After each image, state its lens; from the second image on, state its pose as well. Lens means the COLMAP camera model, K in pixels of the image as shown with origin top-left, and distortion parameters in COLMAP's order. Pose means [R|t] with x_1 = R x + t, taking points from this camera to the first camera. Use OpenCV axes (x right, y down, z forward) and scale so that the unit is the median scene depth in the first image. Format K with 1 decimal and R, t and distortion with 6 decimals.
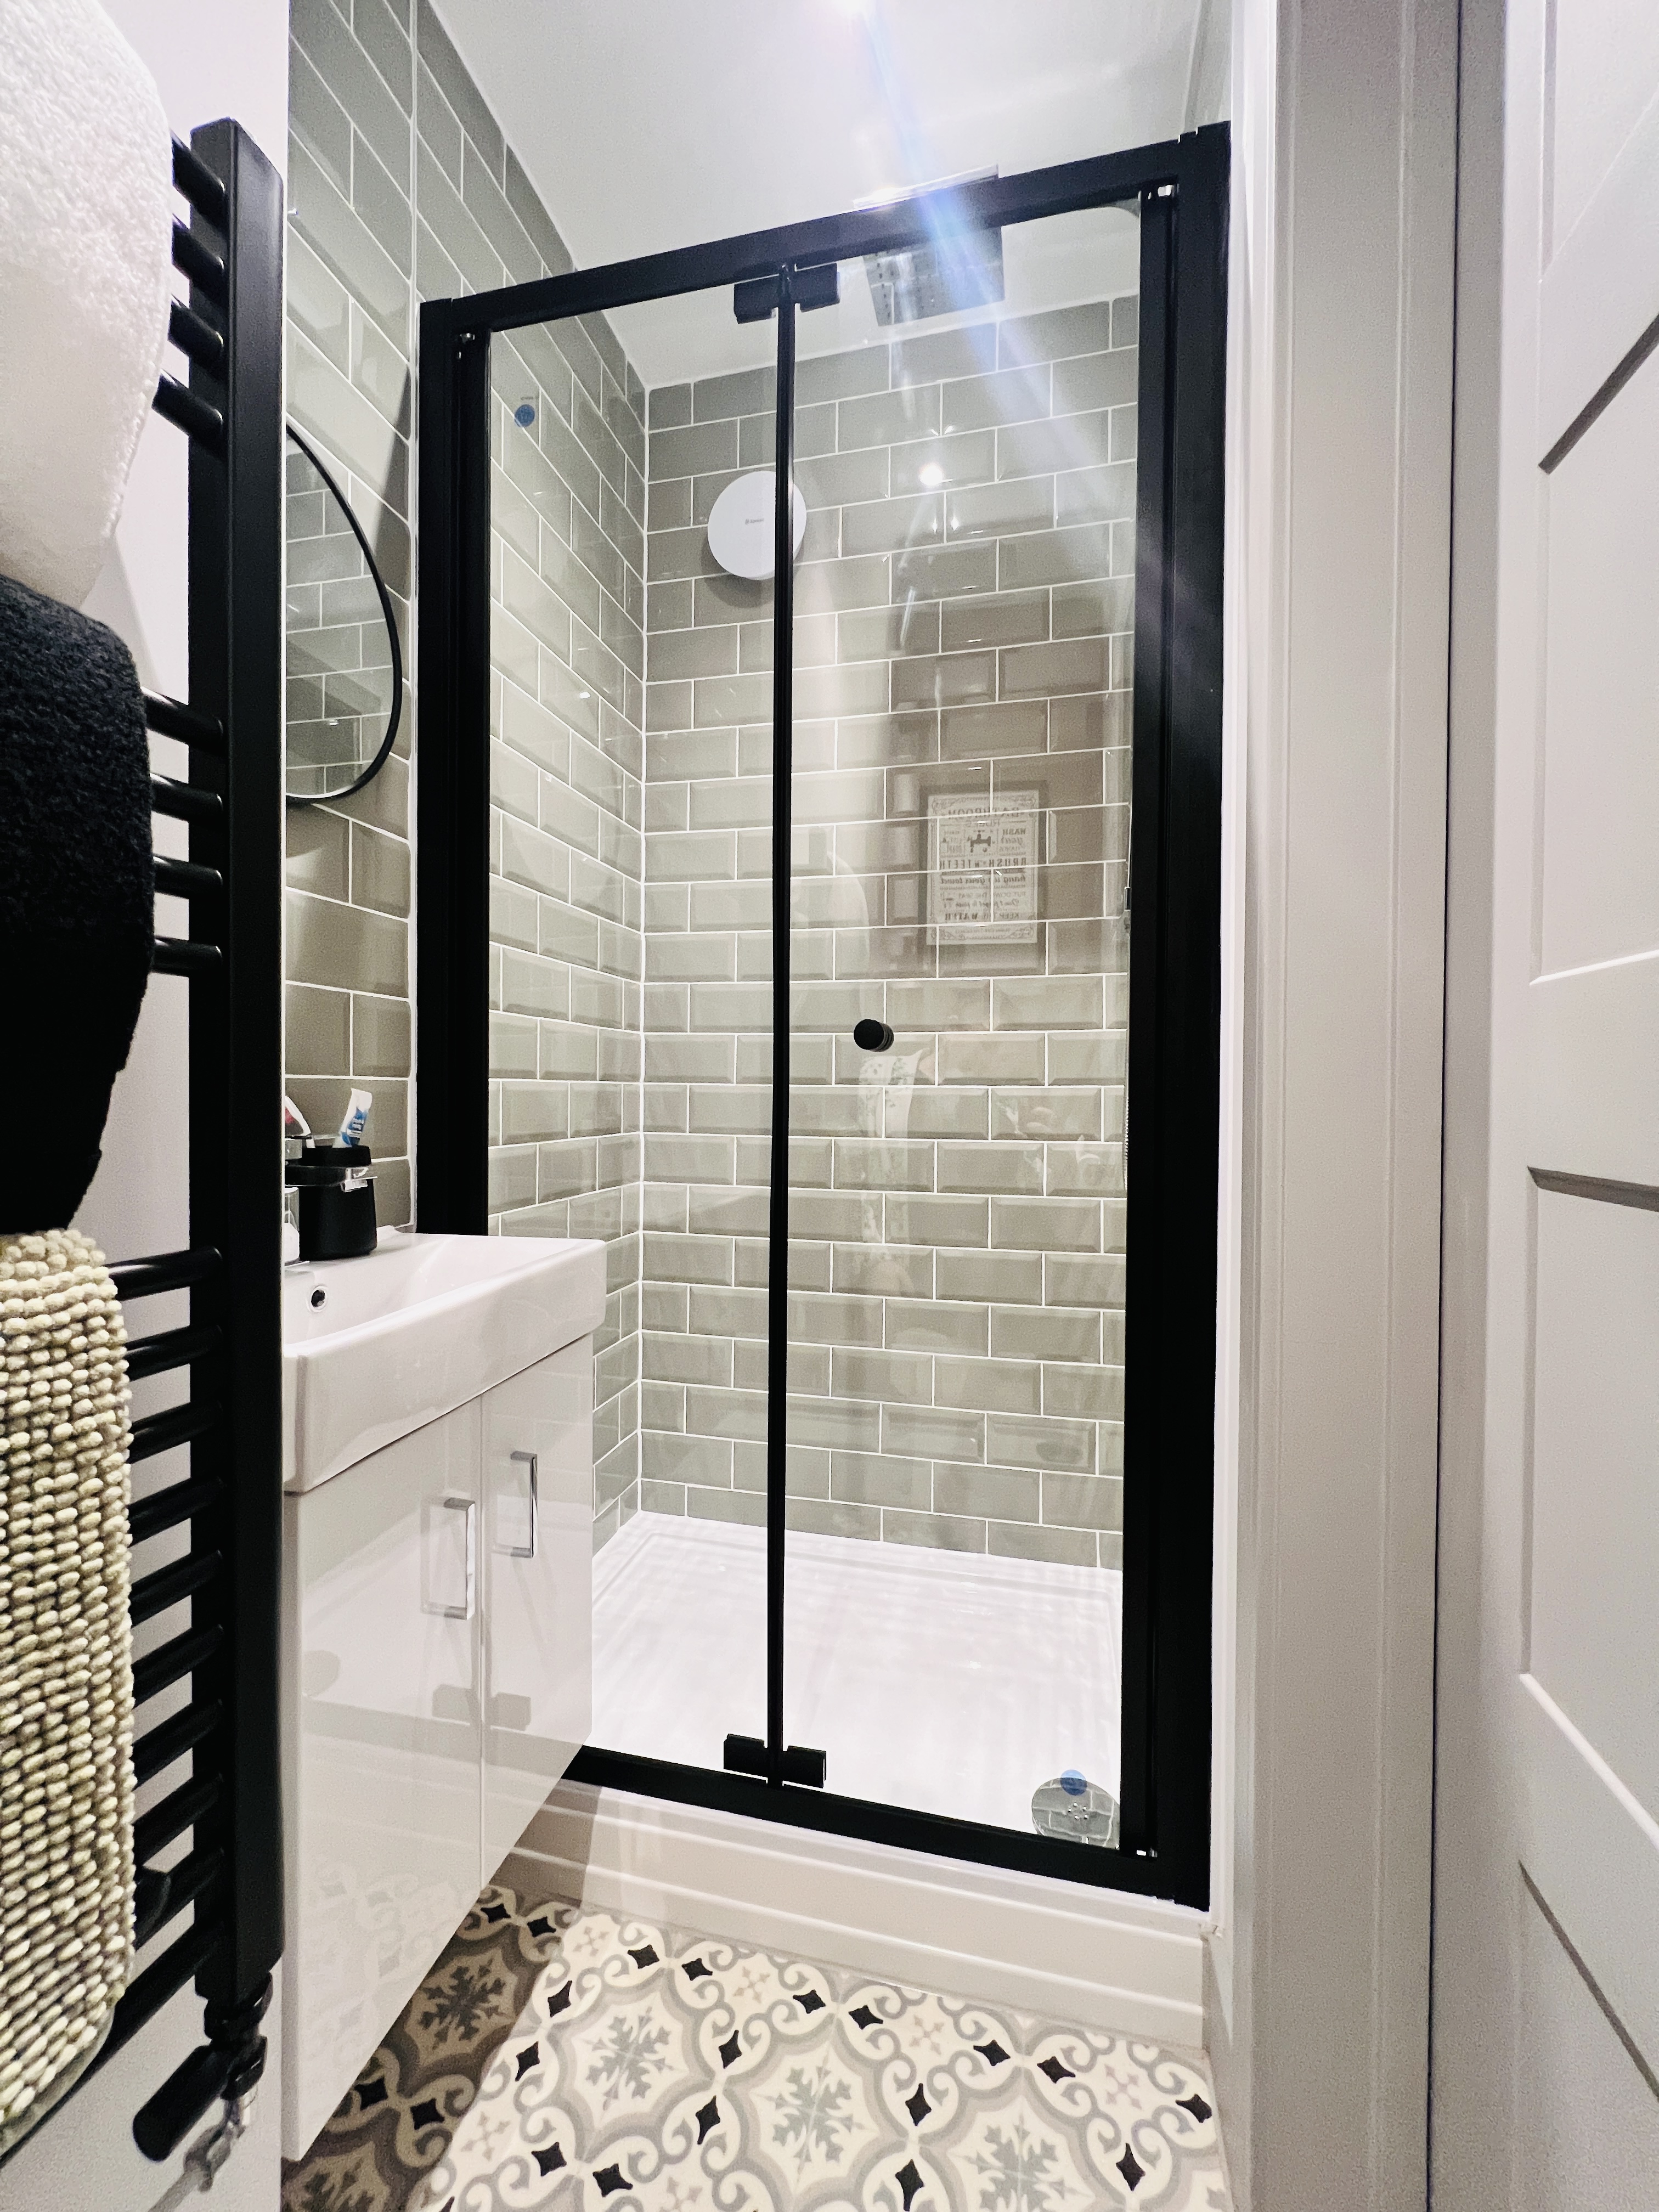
lens RADIAL K [[880.5, 0, 830.5], [0, 880.5, 1099.3], [0, 0, 1]] dist [-0.001690, -0.000018]
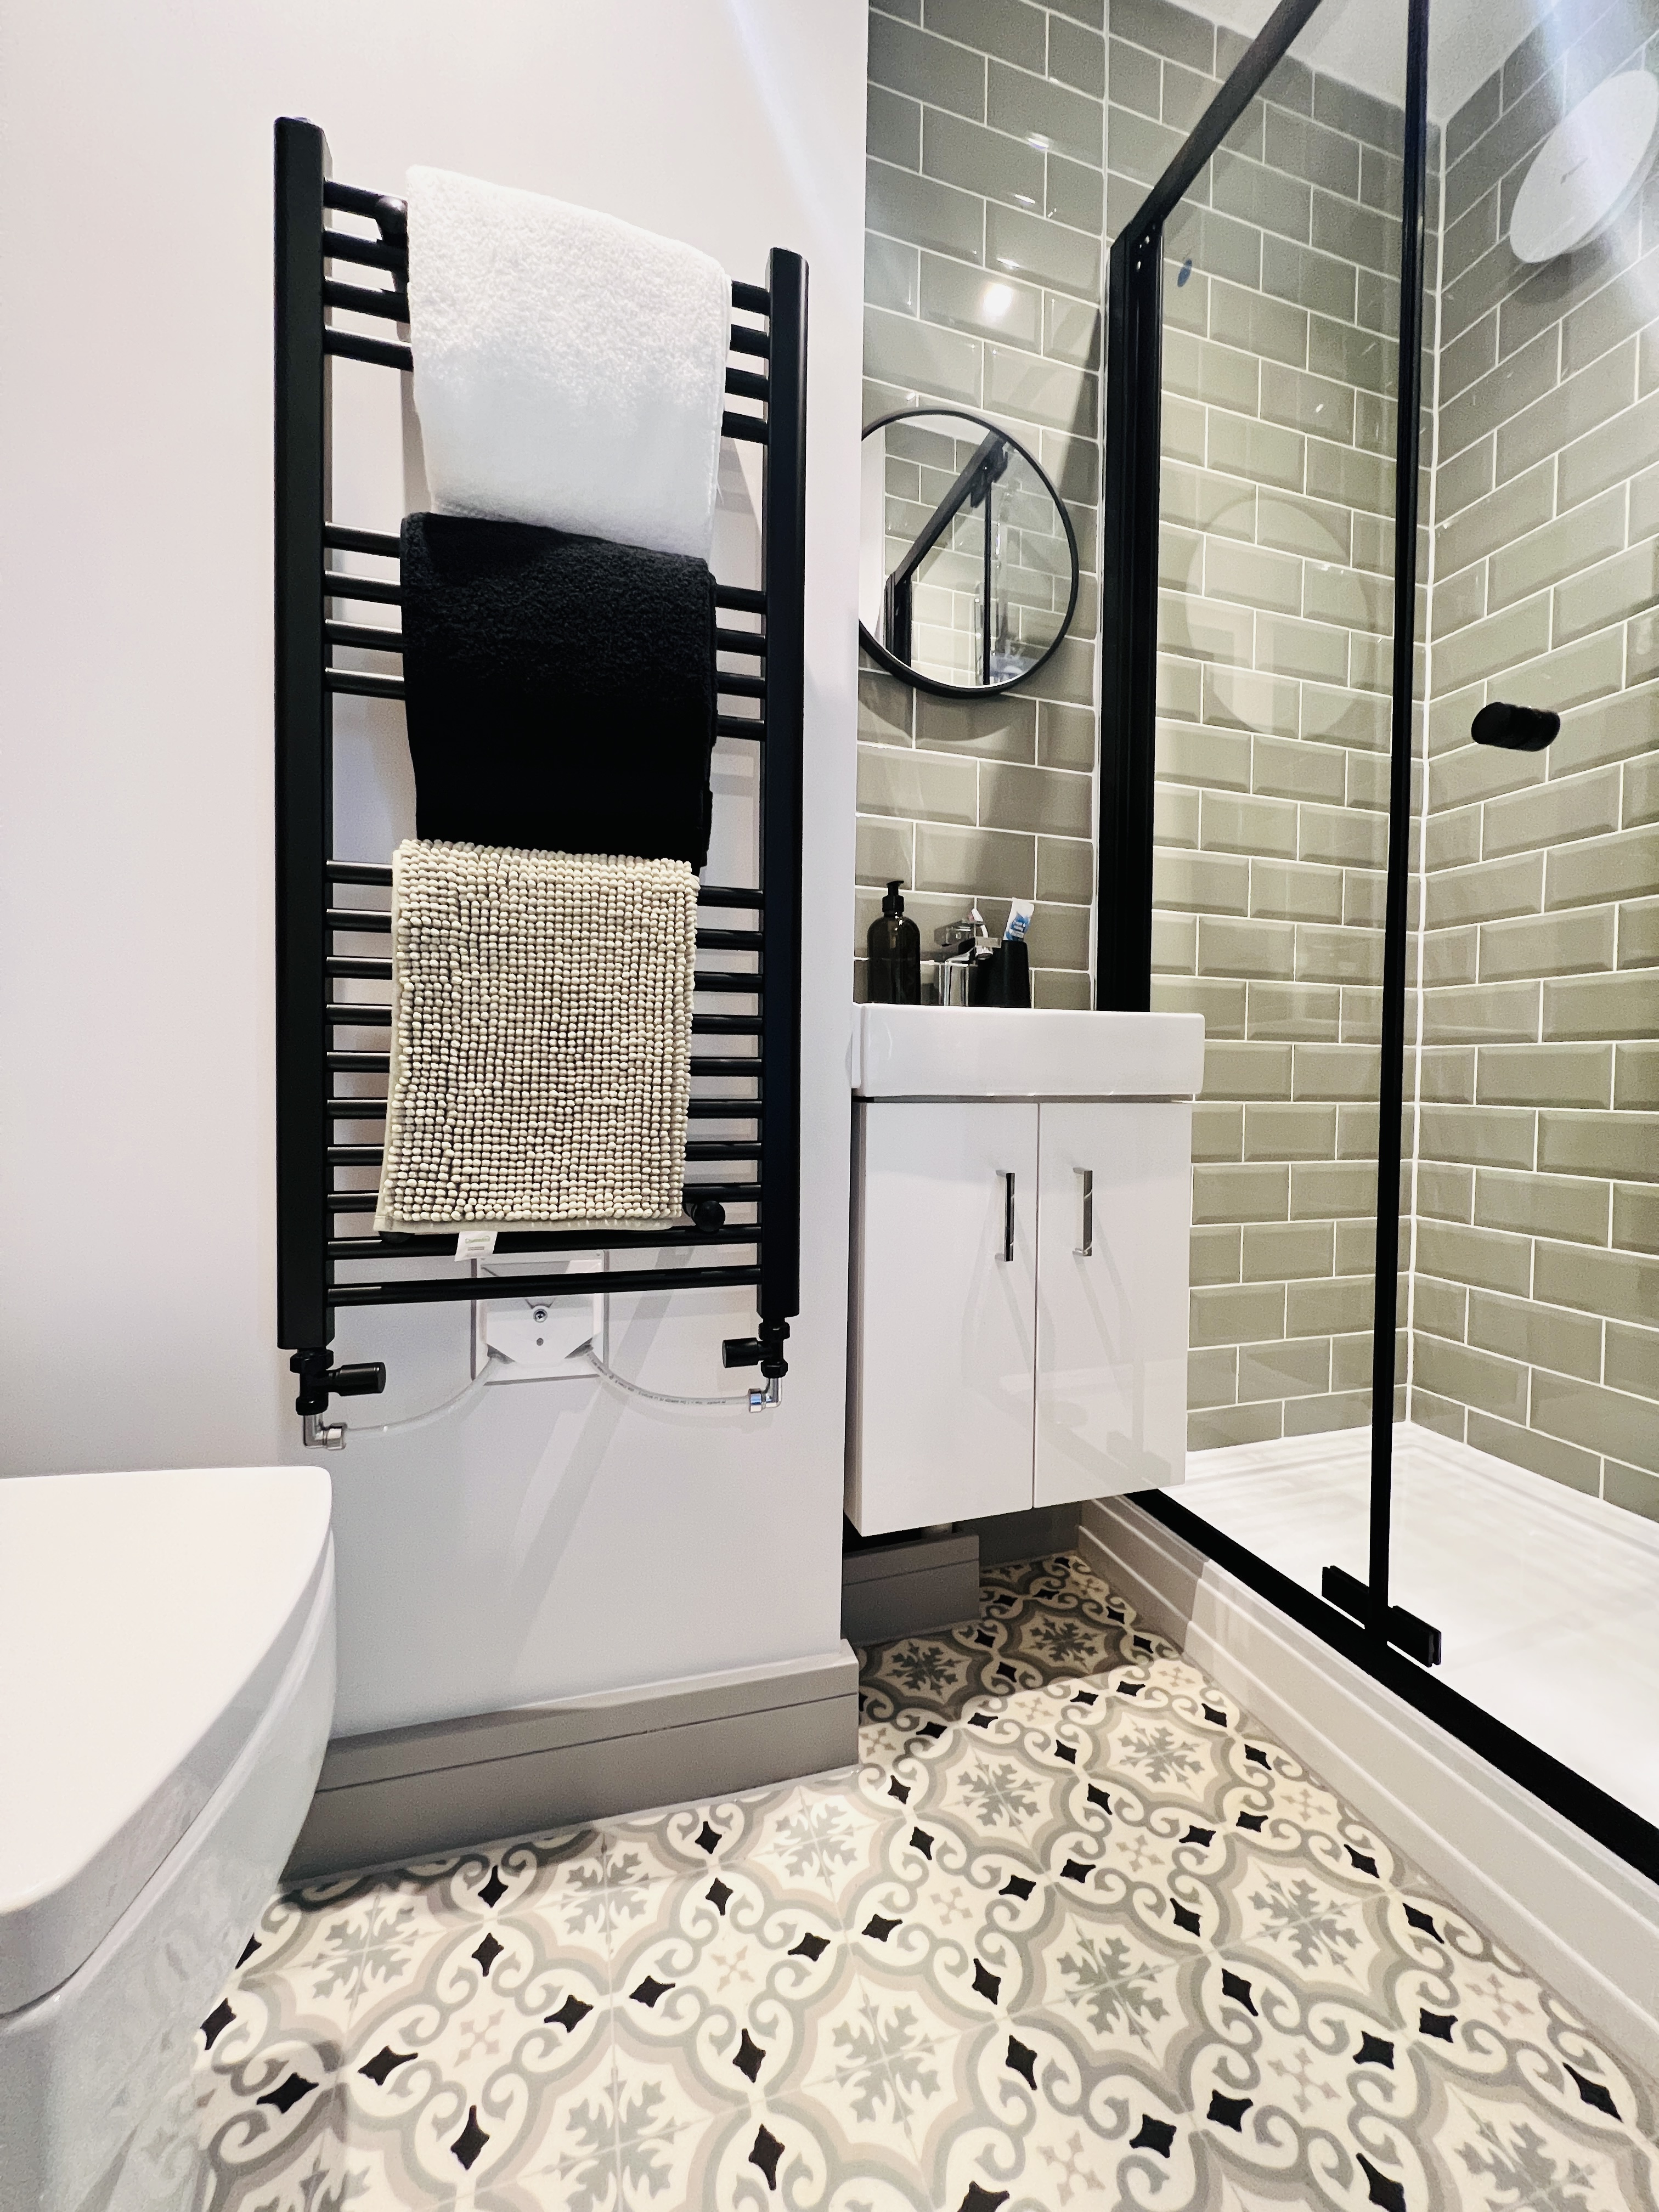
lens RADIAL K [[880.5, 0, 830.6], [0, 880.5, 1101.9], [0, 0, 1]] dist [-0.001690, -0.000018]
pose [[0.508573, 0.017392, -0.860843, 0.434116], [-0.017944, 0.999793, 0.009598, 0.273389], [0.860832, 0.010566, 0.508780, 0.098720]]
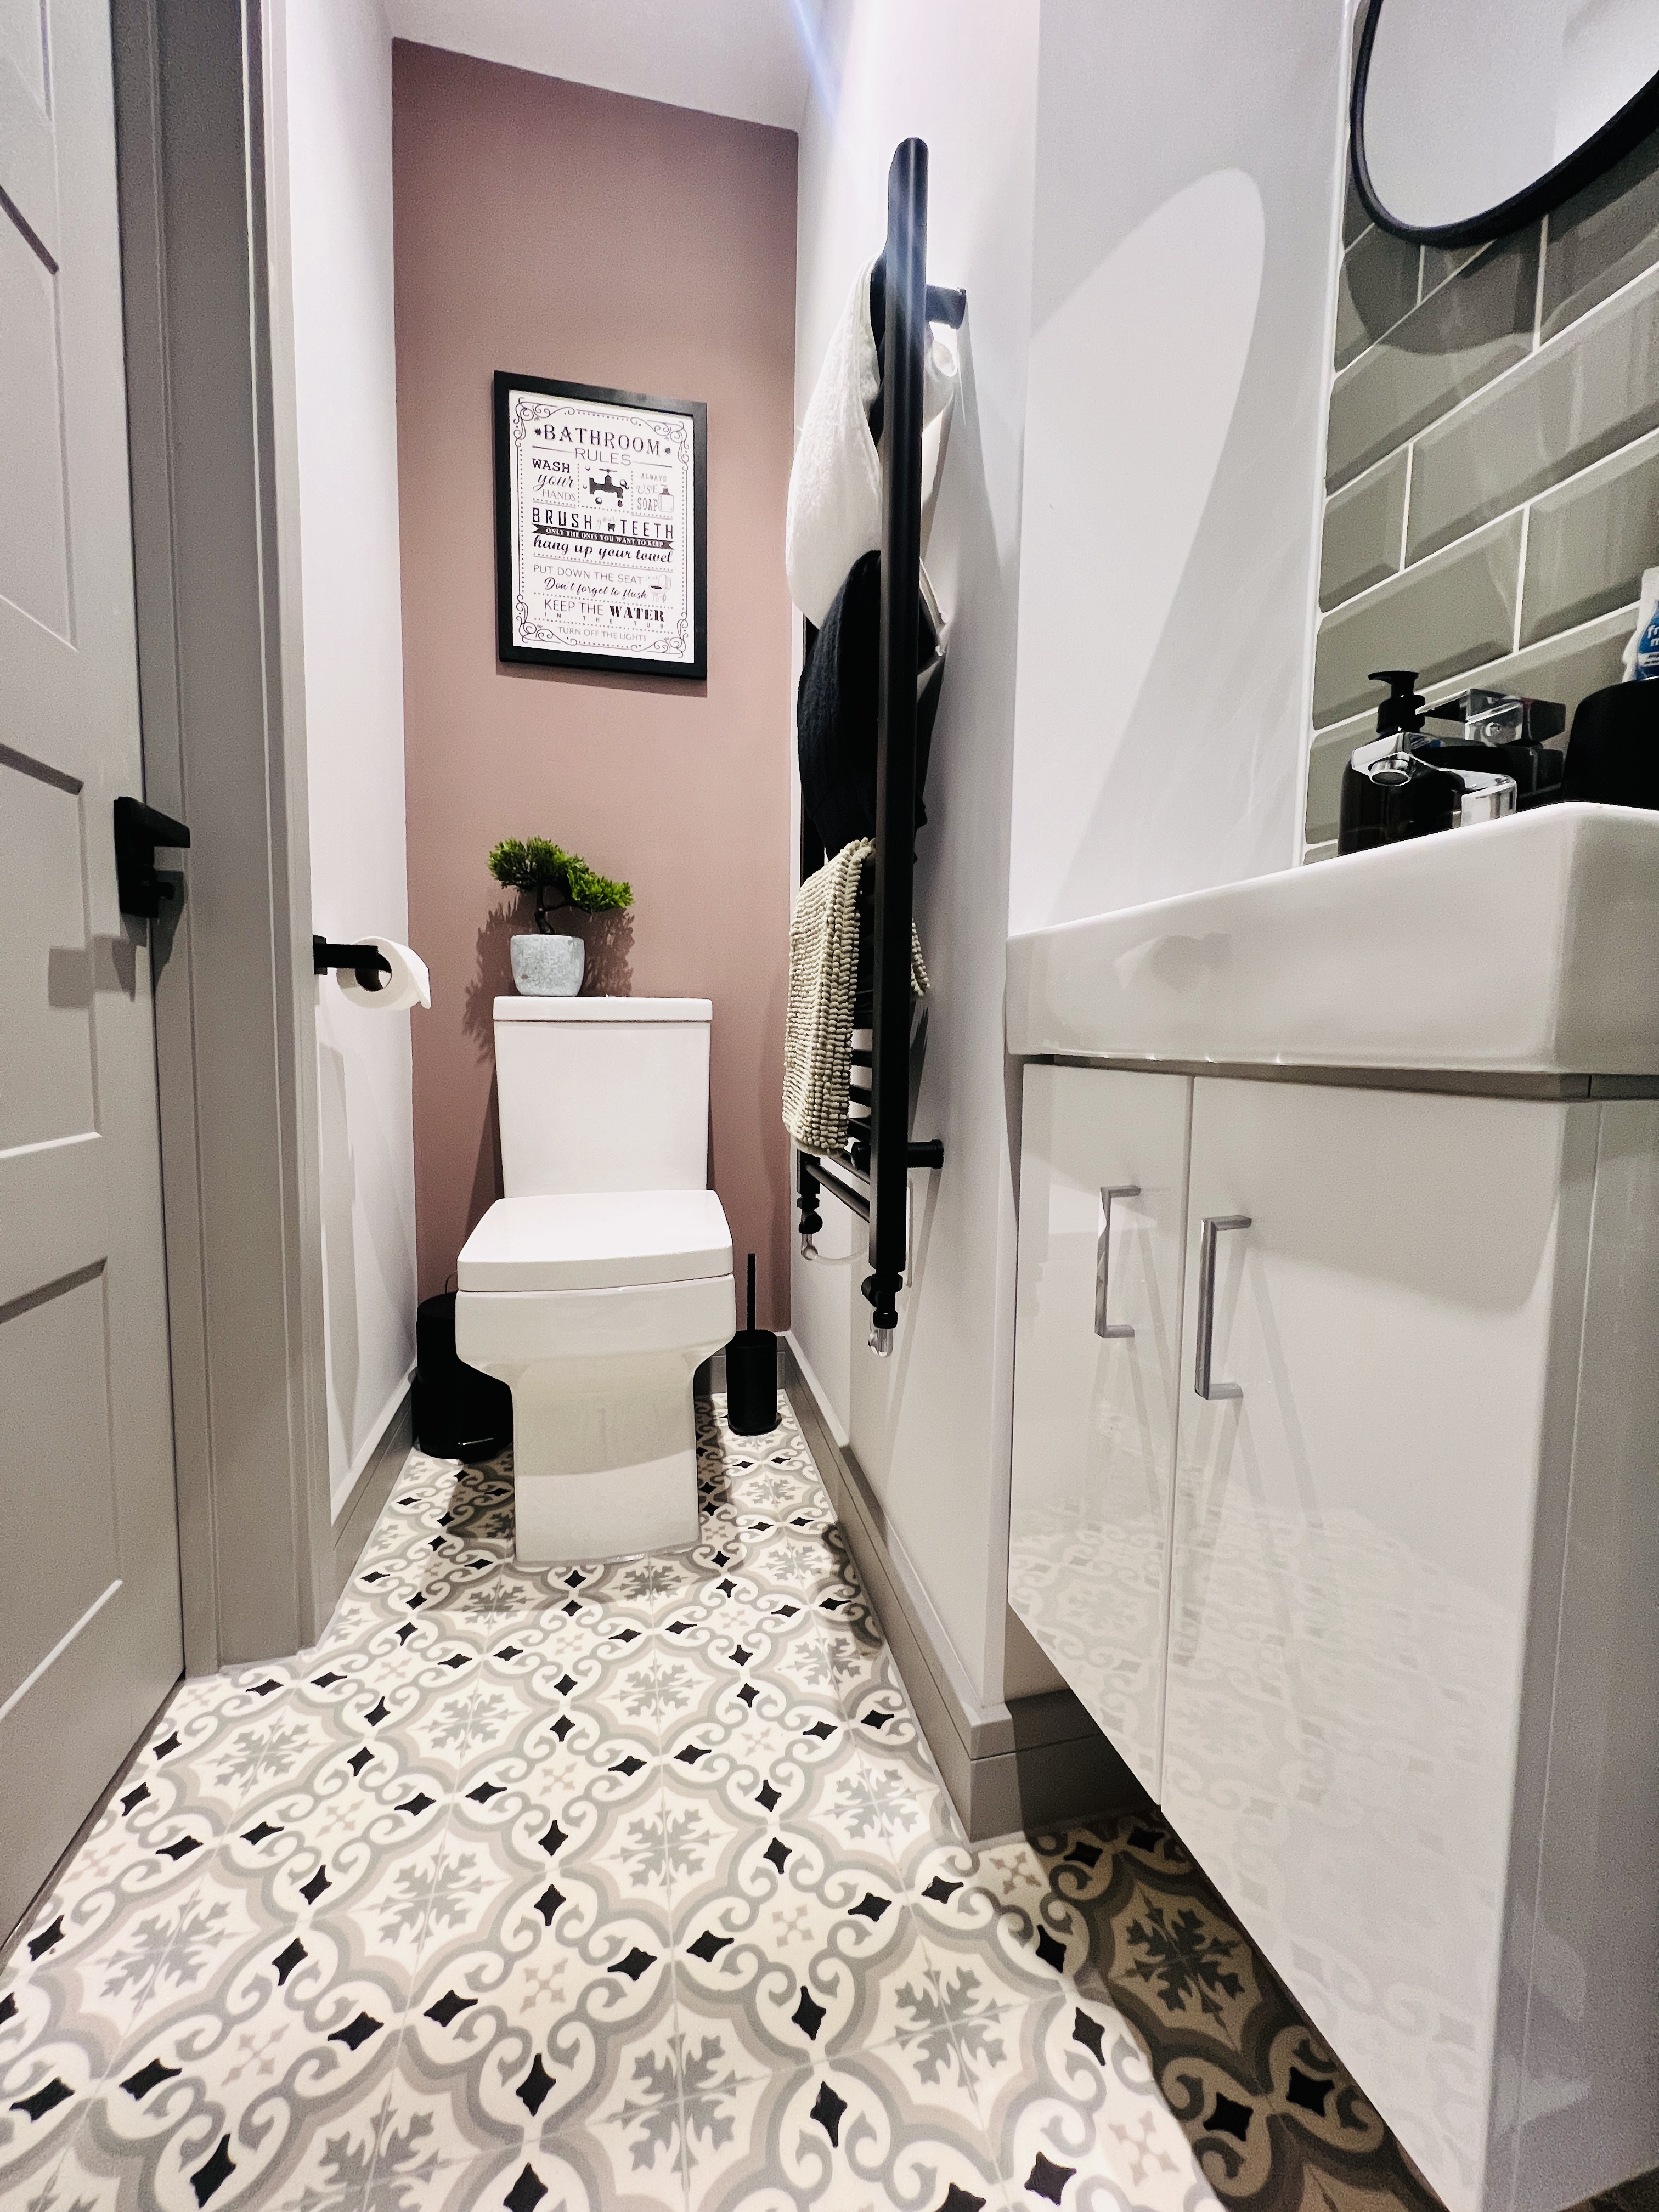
lens RADIAL K [[880.5, 0, 832.6], [0, 880.5, 1103.5], [0, 0, 1]] dist [-0.001690, -0.000018]
pose [[-0.886742, 0.017451, -0.461936, 0.114038], [-0.026331, 0.995758, 0.088163, 0.254666], [0.461515, 0.090341, -0.882521, 1.213641]]
